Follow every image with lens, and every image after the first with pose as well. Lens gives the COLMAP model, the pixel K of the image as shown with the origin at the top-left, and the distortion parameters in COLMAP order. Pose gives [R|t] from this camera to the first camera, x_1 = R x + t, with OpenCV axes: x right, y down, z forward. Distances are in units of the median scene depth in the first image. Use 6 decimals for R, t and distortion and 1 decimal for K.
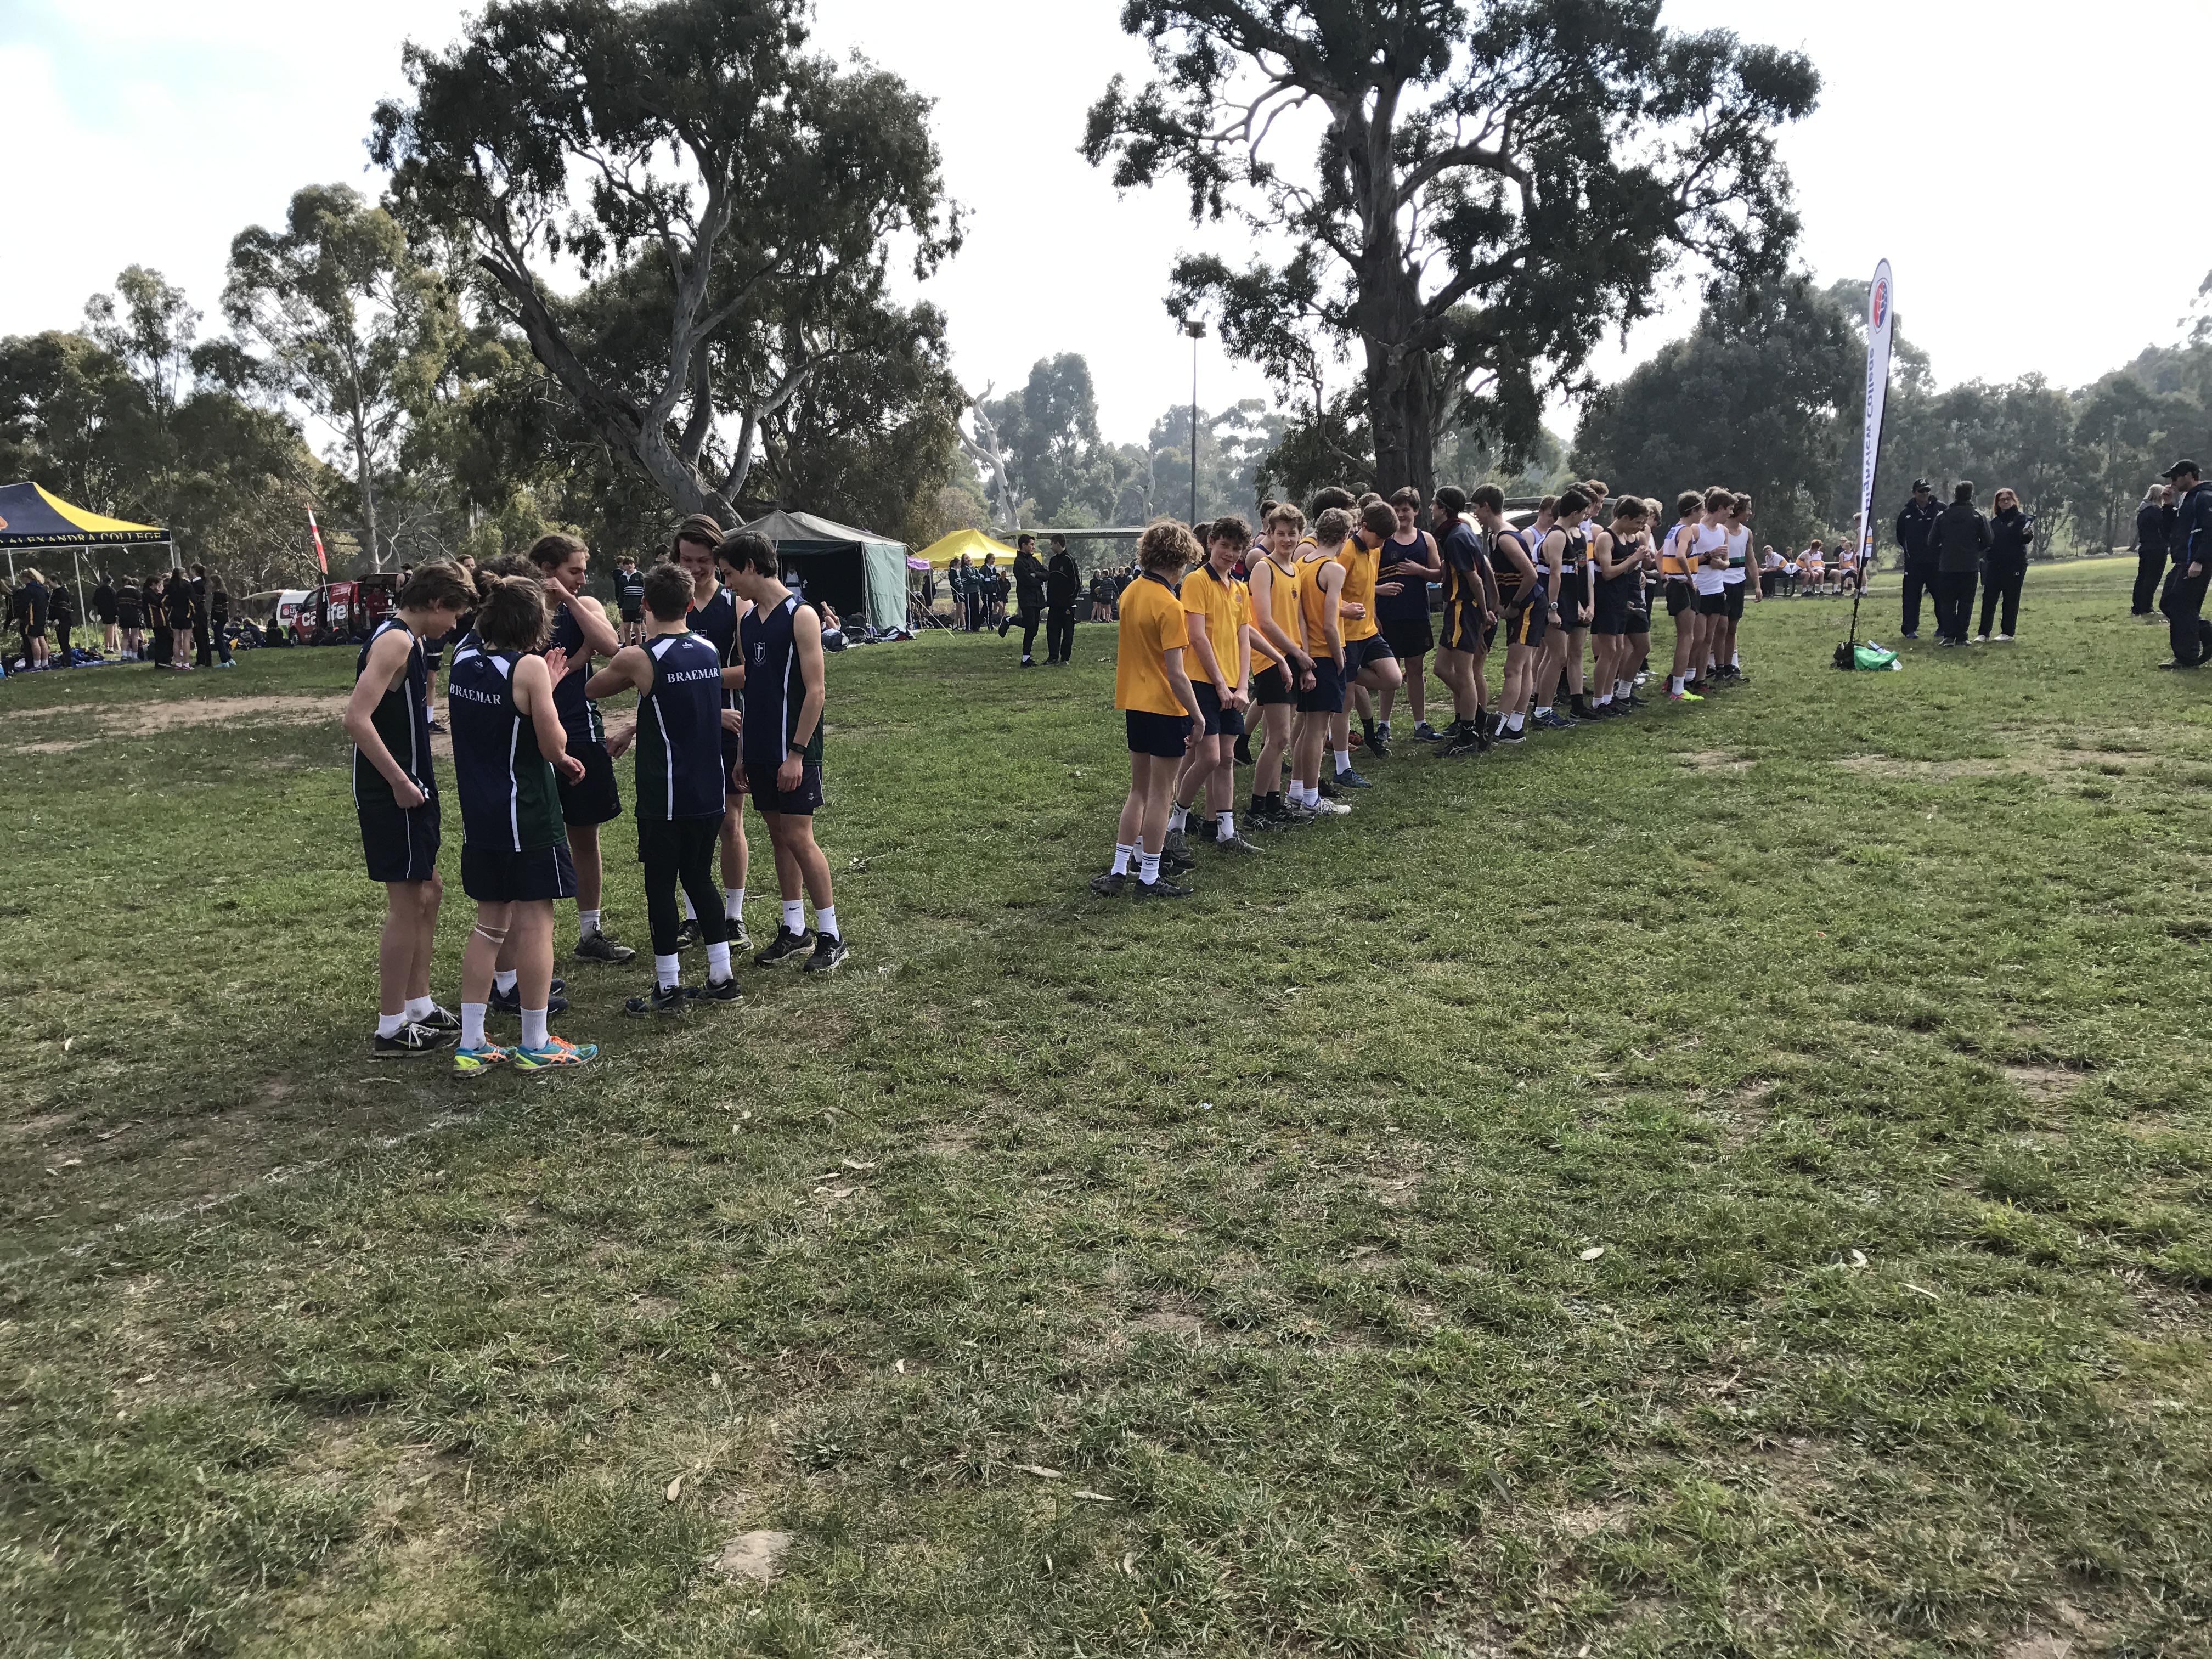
lens RADIAL K [[1813.3, 0, 1095.7], [0, 1813.3, 815.5], [0, 0, 1]] dist [0.003999, 0.015489]
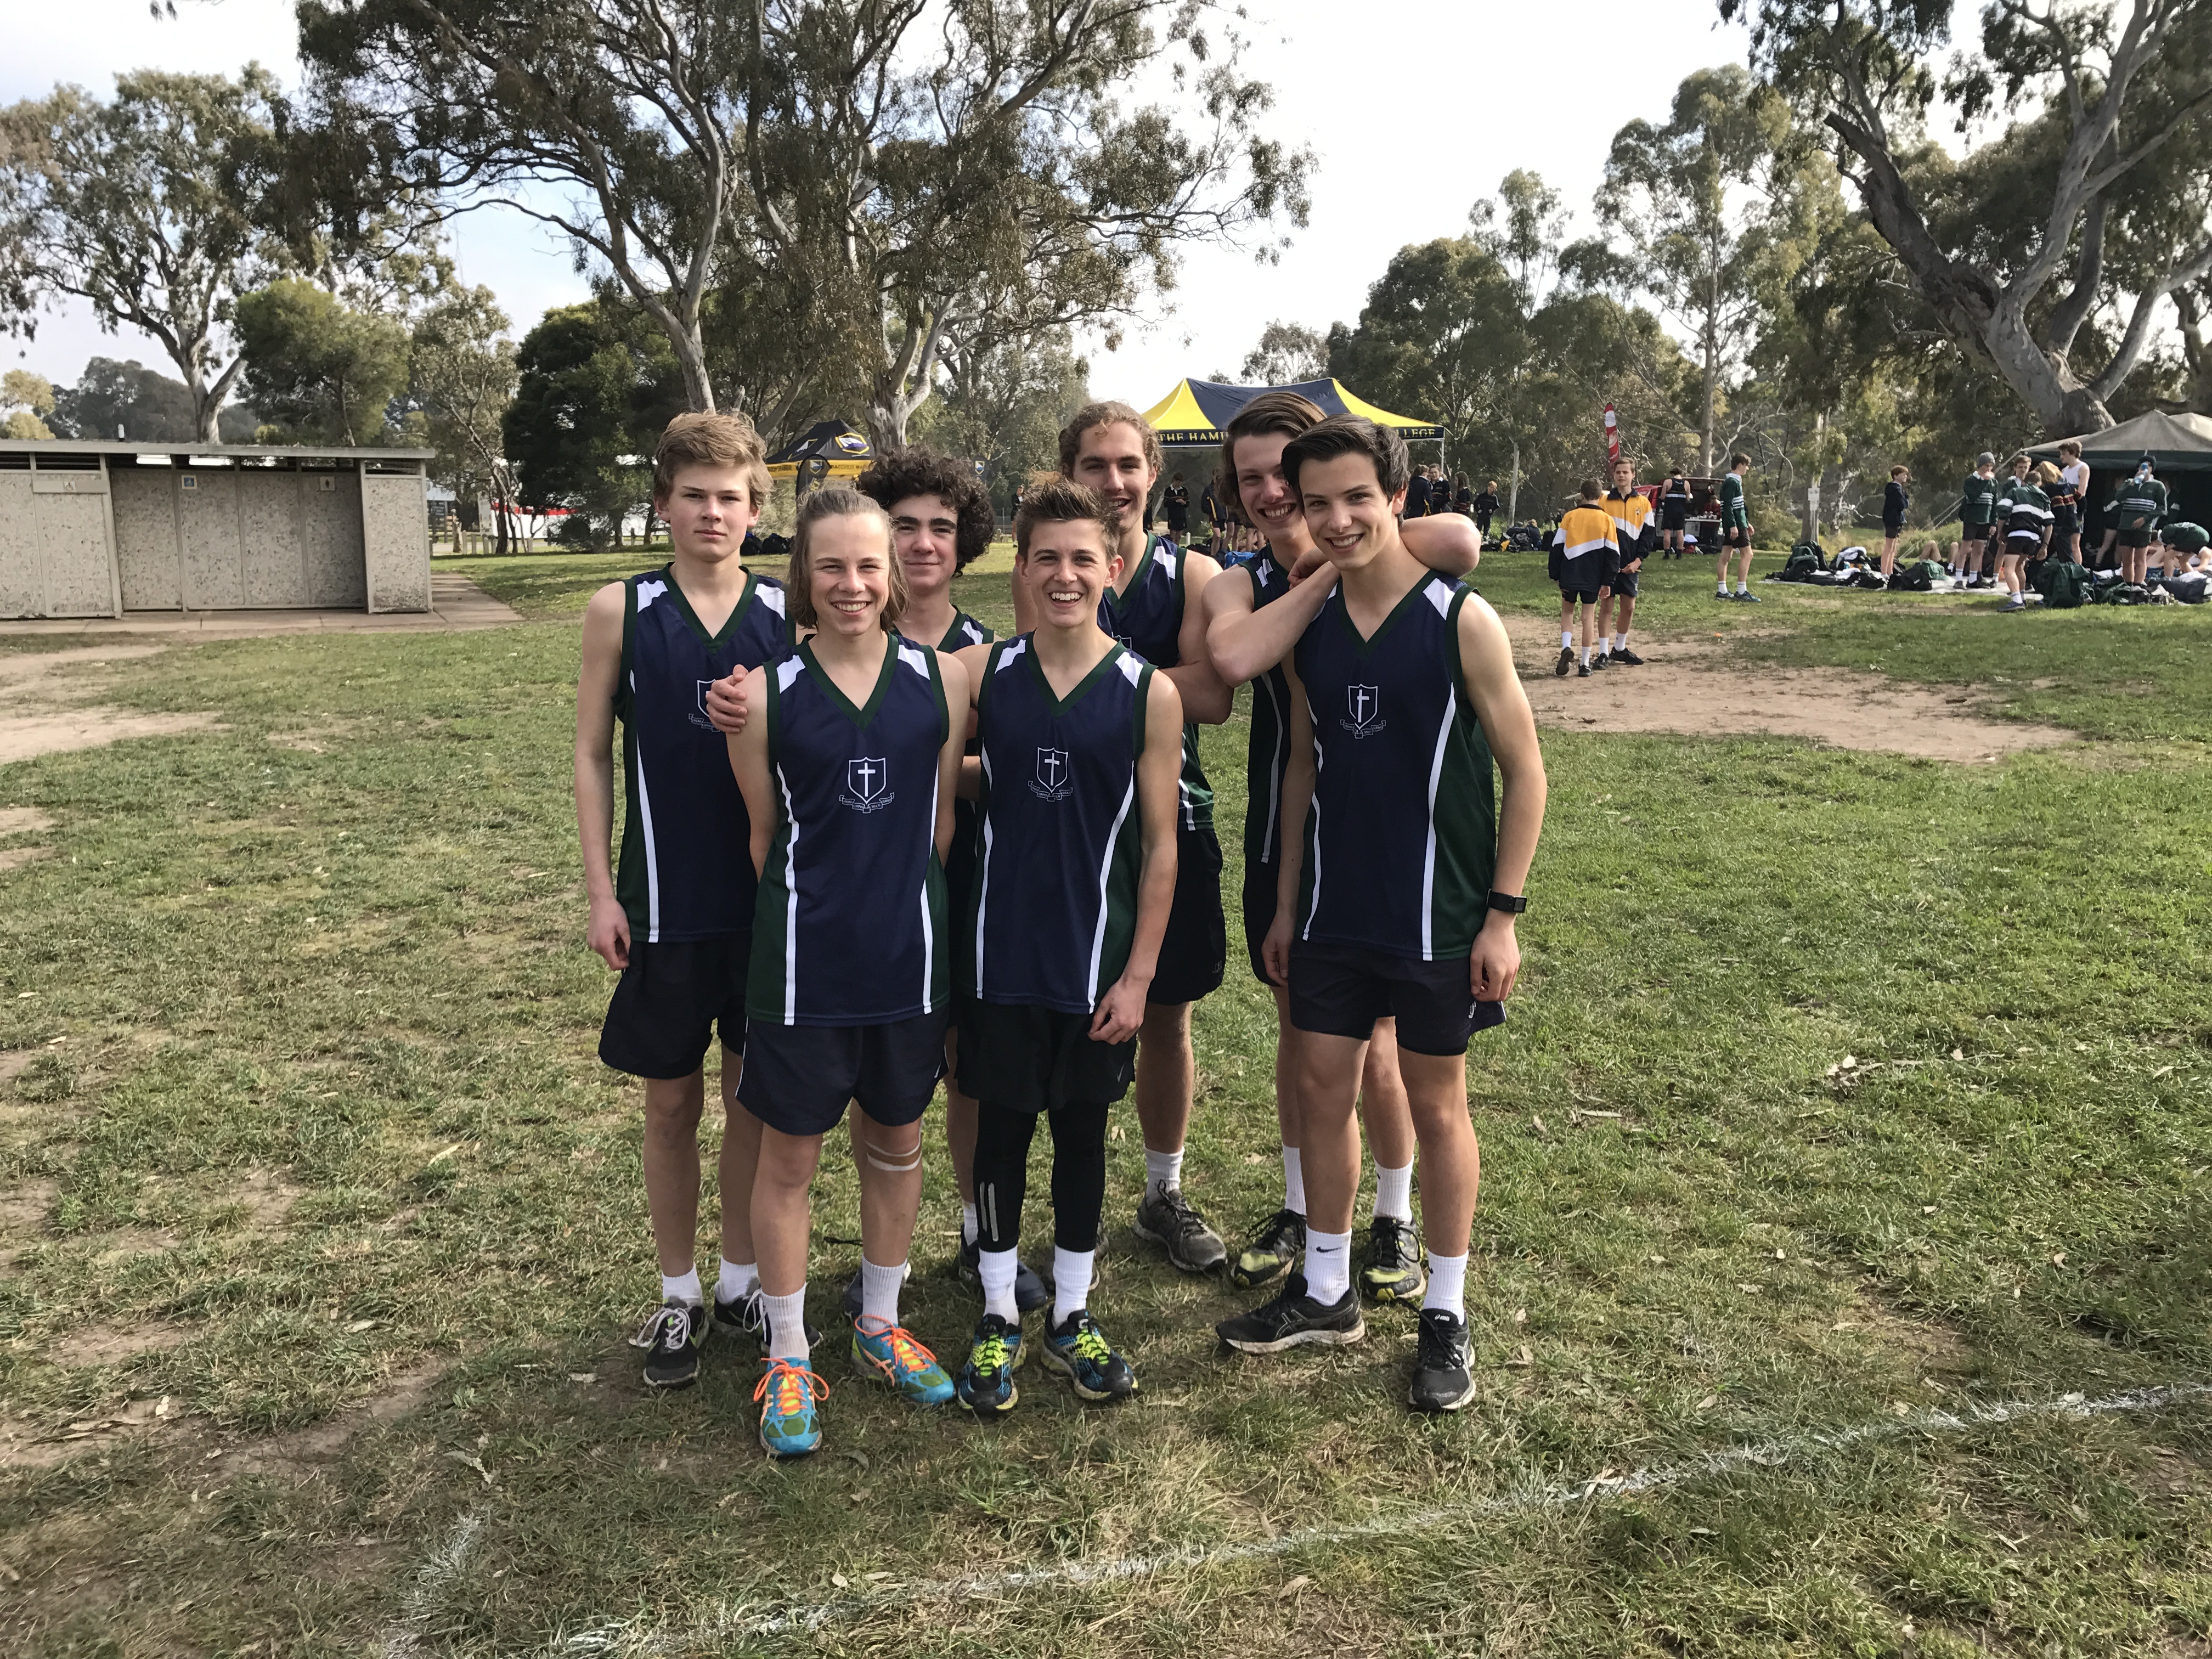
lens RADIAL K [[1813.3, 0, 1095.7], [0, 1813.3, 815.5], [0, 0, 1]] dist [0.003999, 0.015489]
pose [[0.752796, 0.153090, -0.640204, 0.009134], [-0.119879, 0.988200, 0.095343, -0.016912], [0.647246, 0.004973, 0.762265, 0.108875]]
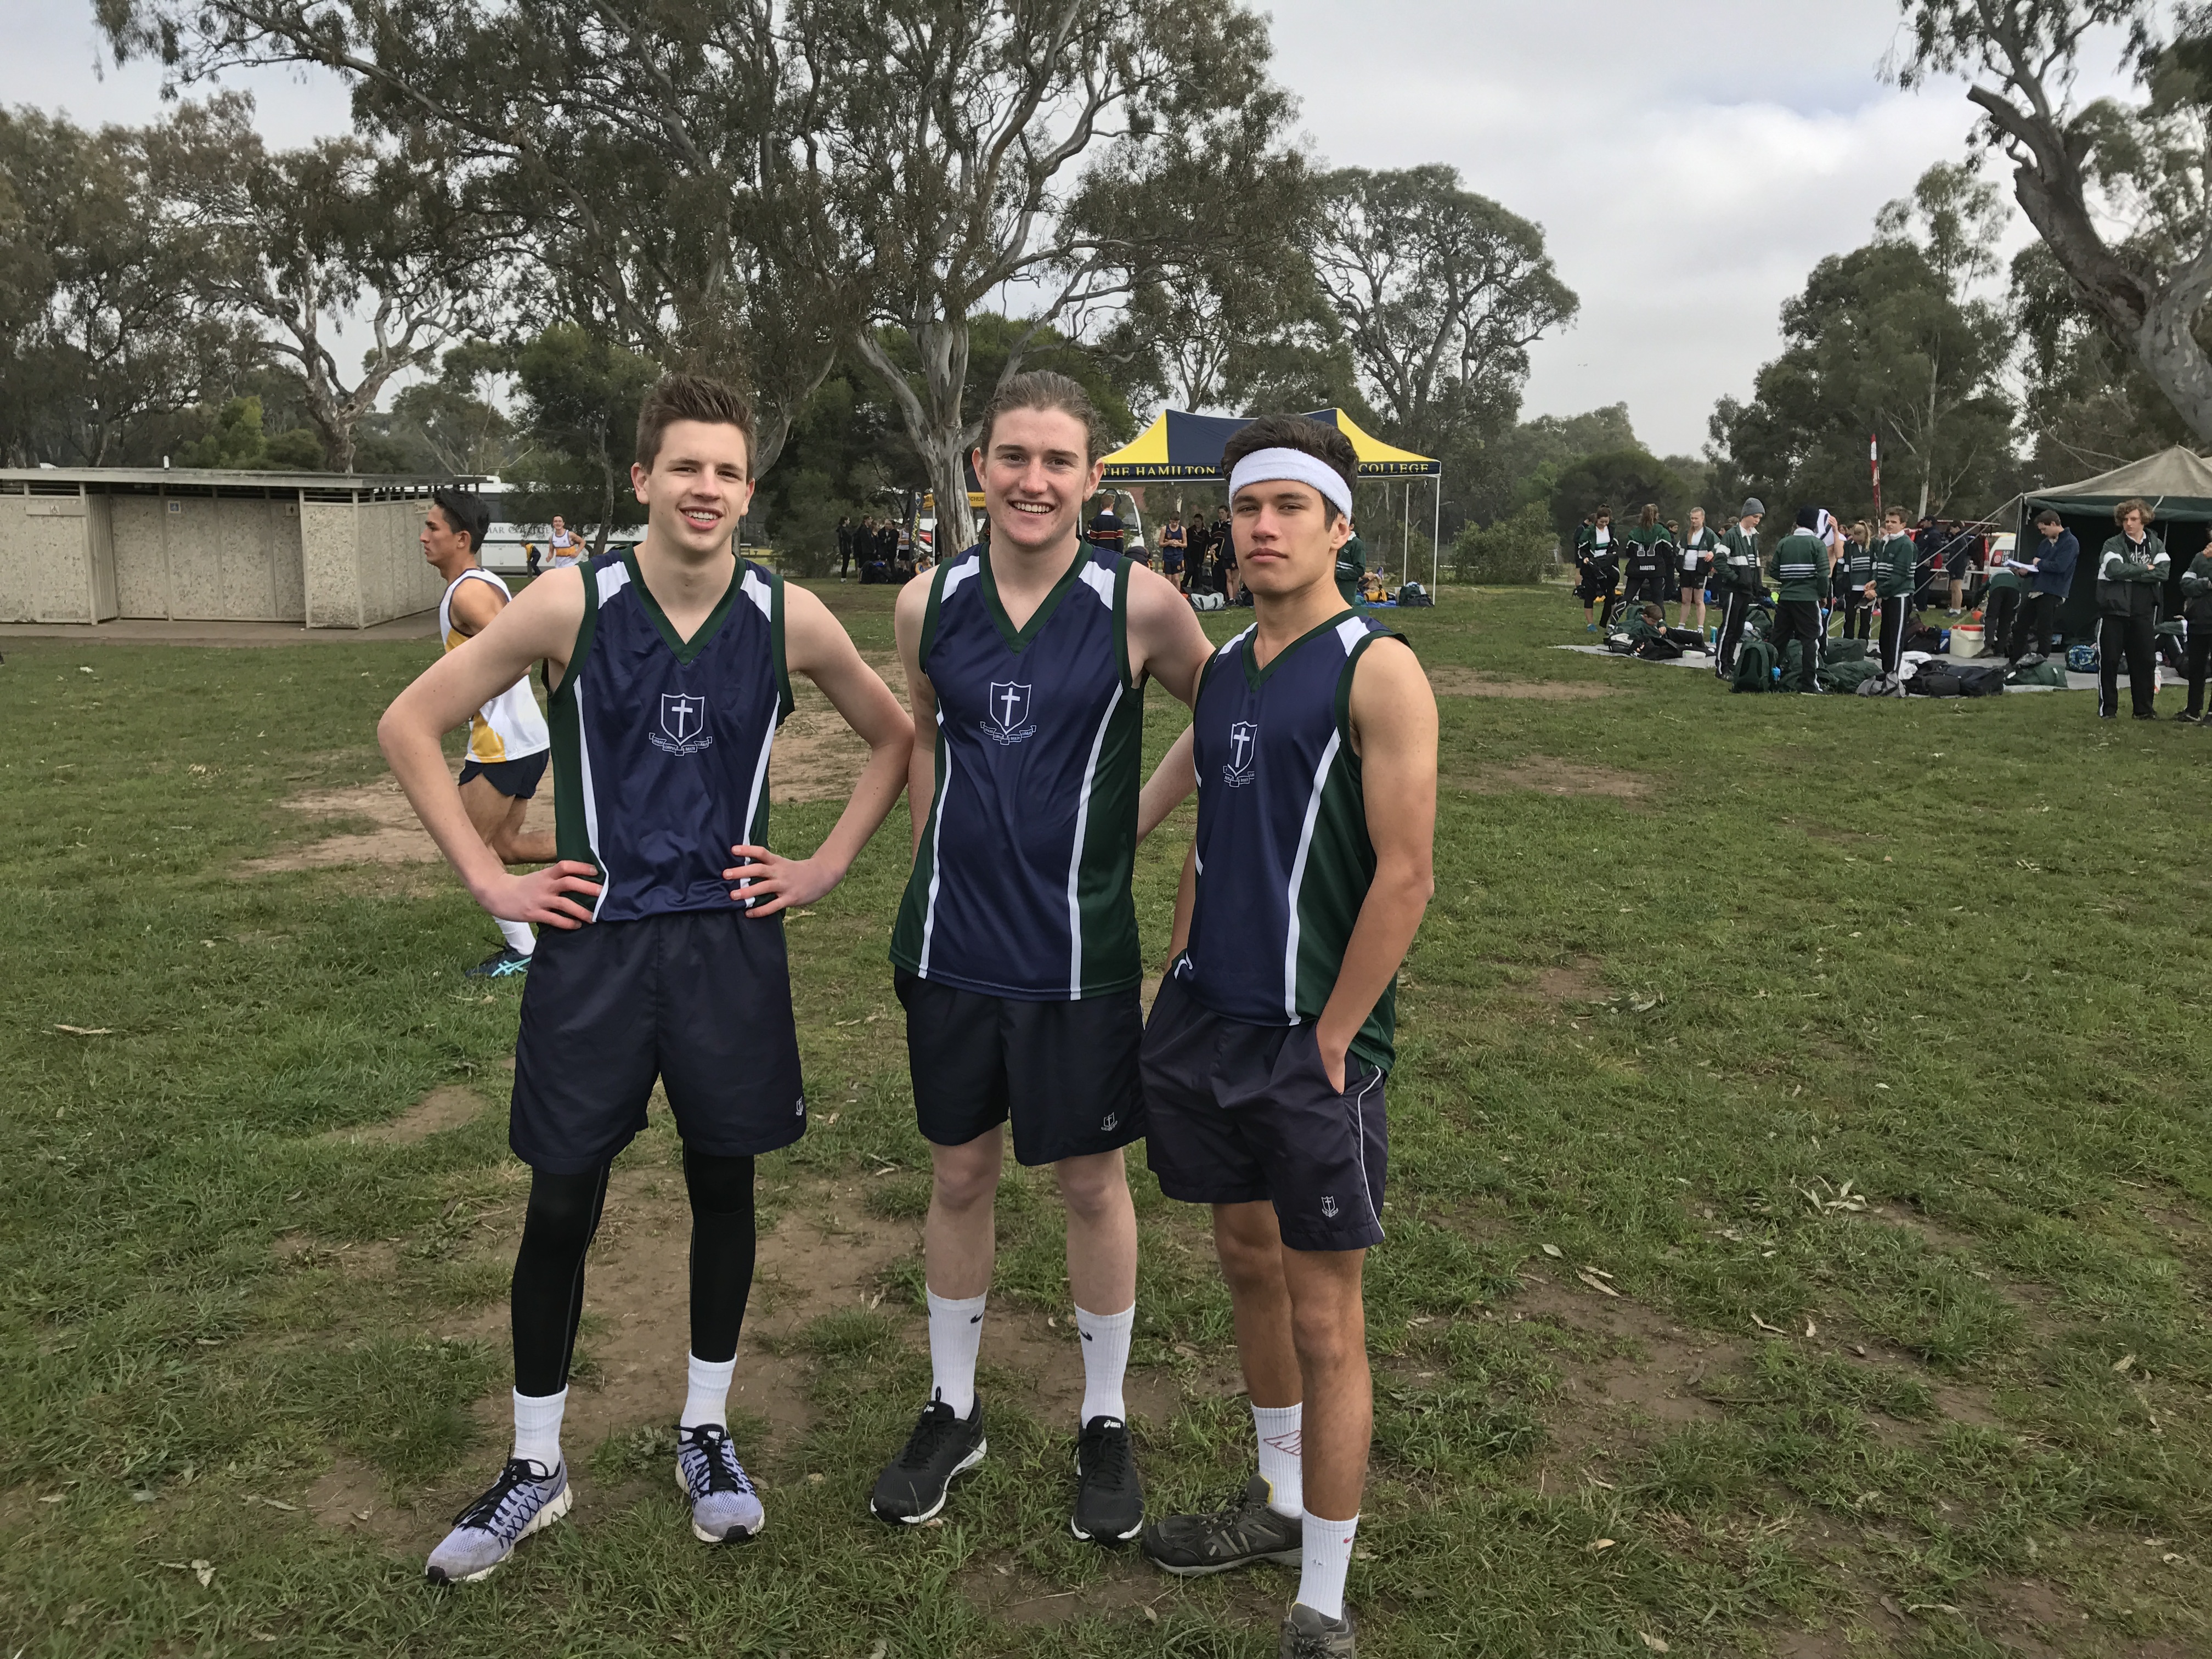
lens RADIAL K [[1813.3, 0, 1095.7], [0, 1813.3, 815.5], [0, 0, 1]] dist [0.003999, 0.015489]
pose [[0.485969, 0.187335, -0.853663, 0.171713], [-0.153274, 0.979887, 0.127779, -0.062390], [0.860431, 0.068748, 0.504908, 0.347869]]
